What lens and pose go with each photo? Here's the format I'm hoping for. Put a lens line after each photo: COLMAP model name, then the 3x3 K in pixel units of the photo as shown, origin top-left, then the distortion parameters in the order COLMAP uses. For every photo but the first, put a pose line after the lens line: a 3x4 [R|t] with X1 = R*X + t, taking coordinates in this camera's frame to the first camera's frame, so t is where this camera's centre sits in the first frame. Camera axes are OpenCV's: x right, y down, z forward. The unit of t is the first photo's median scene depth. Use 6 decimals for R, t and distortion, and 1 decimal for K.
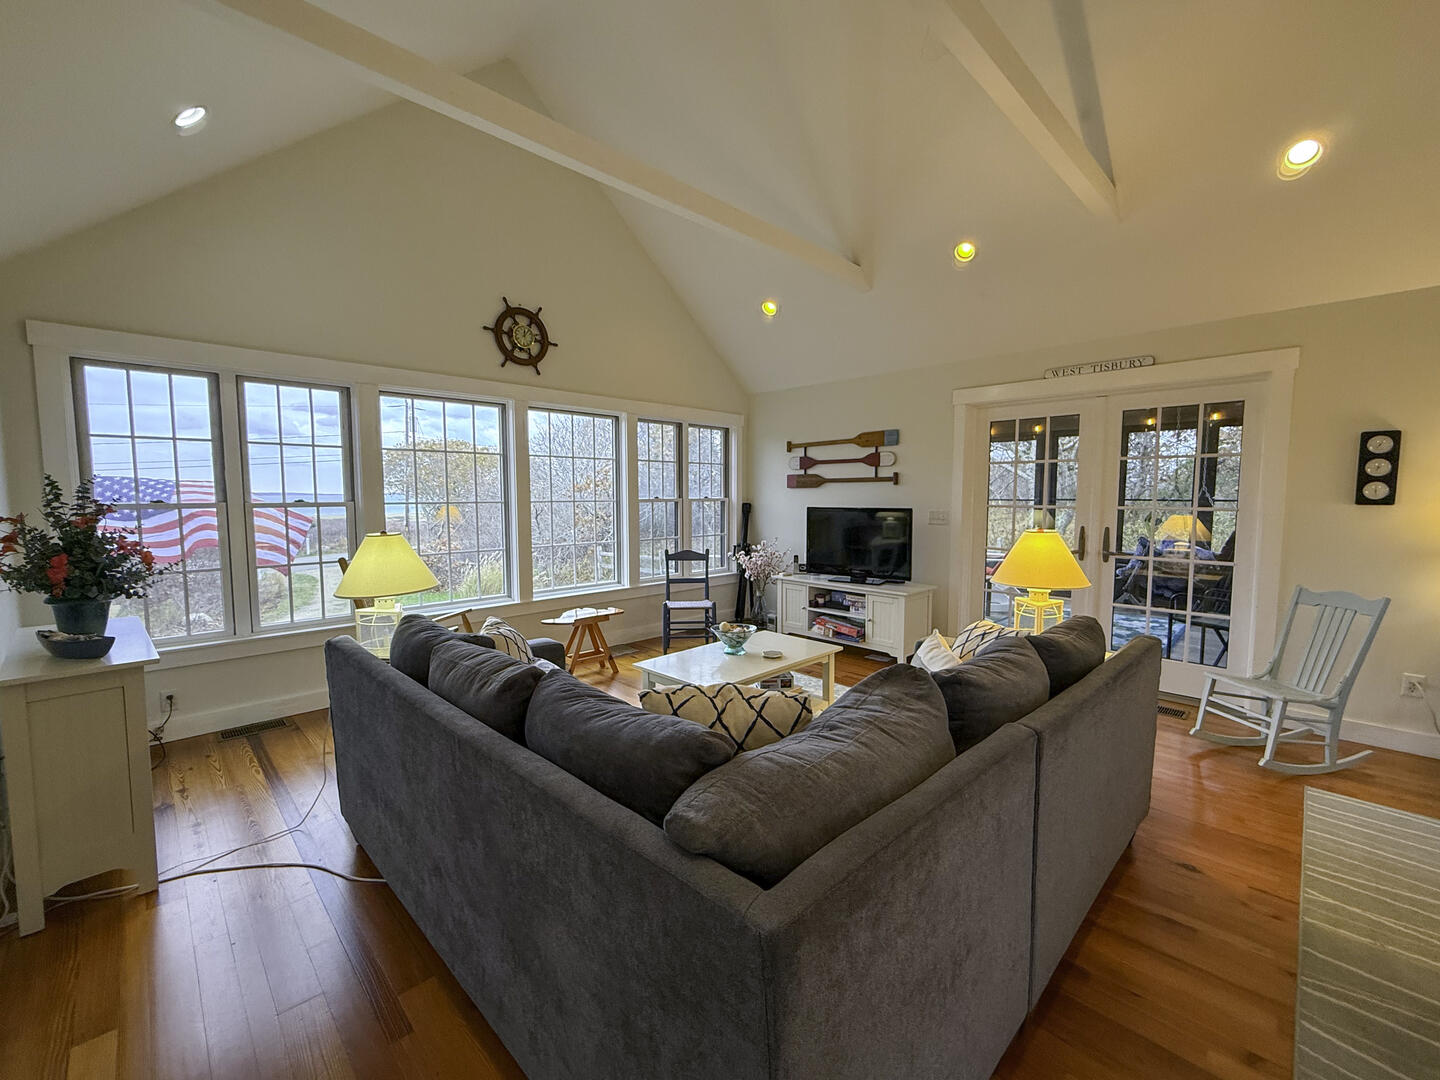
lens RADIAL K [[582.8, 0, 717.6], [0, 582.8, 539.2], [0, 0, 1]] dist [-0.001230, 0.000318]
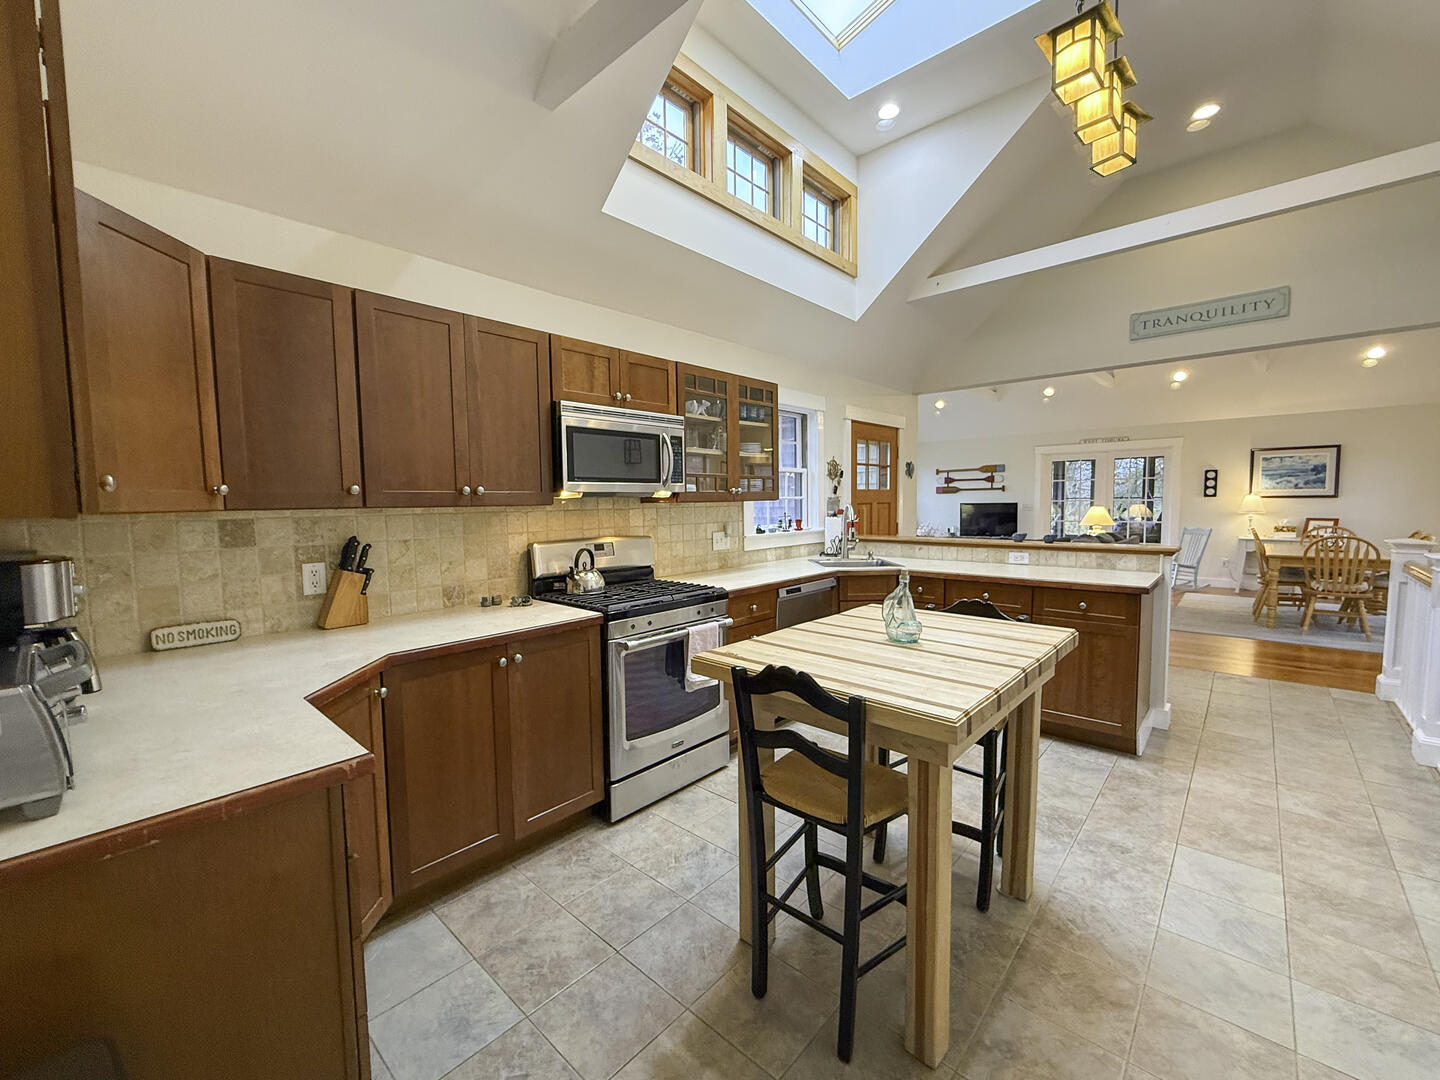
lens RADIAL K [[582.8, 0, 717.6], [0, 582.8, 539.2], [0, 0, 1]] dist [-0.001230, 0.000318]
pose [[0.997819, -0.020212, 0.062842, -0.951377], [0.020864, 0.999735, -0.009731, 0.082897], [-0.062629, 0.011021, 0.997976, -1.113250]]
